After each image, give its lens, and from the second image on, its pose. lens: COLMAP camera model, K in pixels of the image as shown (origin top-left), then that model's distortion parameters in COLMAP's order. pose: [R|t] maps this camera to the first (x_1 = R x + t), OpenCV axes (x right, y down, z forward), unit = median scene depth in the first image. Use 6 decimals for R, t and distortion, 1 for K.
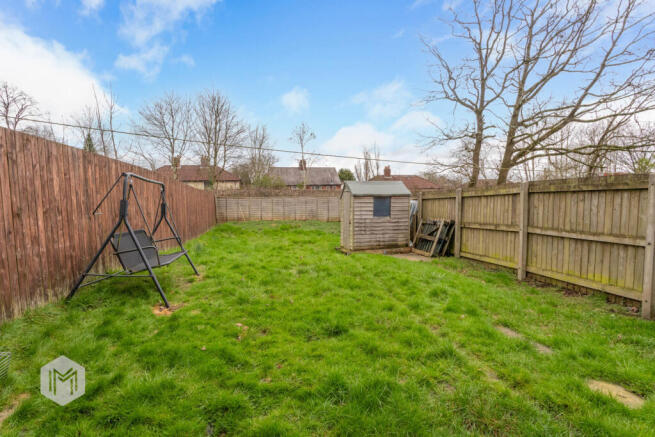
lens RADIAL K [[331.3, 0, 314.8], [0, 331.3, 219.8], [0, 0, 1]] dist [-0.004174, -0.000437]
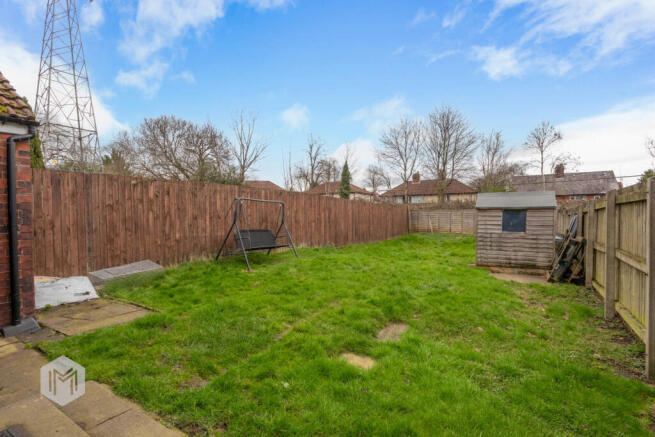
lens RADIAL K [[331.3, 0, 314.8], [0, 331.3, 219.8], [0, 0, 1]] dist [-0.004174, -0.000437]
pose [[0.709496, 0.020526, -0.704411, 0.449931], [-0.047378, 0.998704, -0.018618, 0.000096], [0.703115, 0.046583, 0.709548, -0.020766]]
